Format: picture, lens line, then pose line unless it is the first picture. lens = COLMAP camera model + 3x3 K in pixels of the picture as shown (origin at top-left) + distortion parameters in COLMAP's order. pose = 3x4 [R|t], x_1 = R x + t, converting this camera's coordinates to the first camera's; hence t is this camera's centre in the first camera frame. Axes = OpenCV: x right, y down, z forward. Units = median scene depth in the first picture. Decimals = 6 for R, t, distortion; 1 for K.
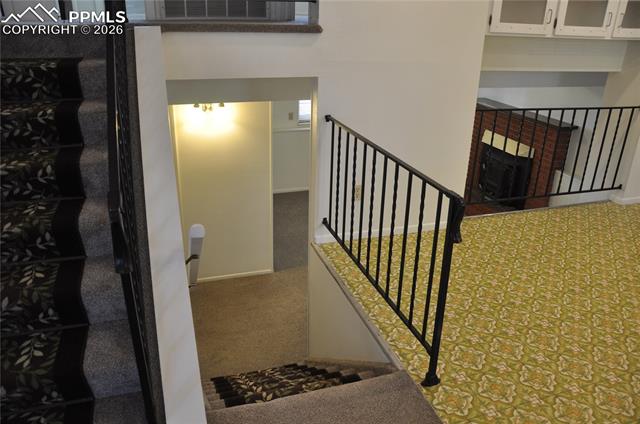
lens RADIAL K [[497.8, 0, 322.1], [0, 497.8, 219.5], [0, 0, 1]] dist [-0.152772, 0.108528]
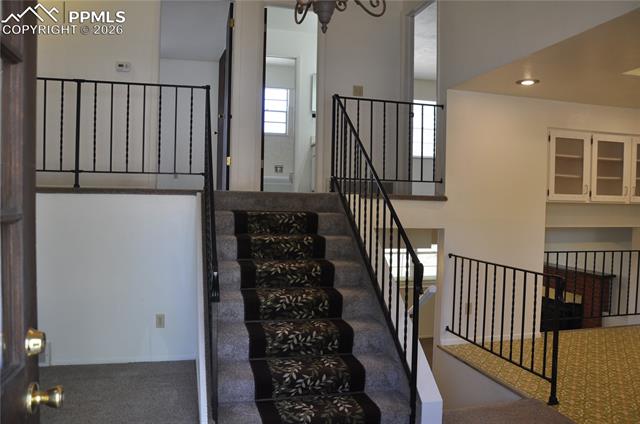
lens RADIAL K [[488.5, 0, 320.0], [0, 488.5, 212.0], [0, 0, 1]] dist [-0.116884, 0.009766]
pose [[0.997424, -0.004753, -0.071570, -0.257638], [-0.021980, 0.929547, -0.368048, 0.207128], [0.068277, 0.368673, 0.927048, -0.410756]]
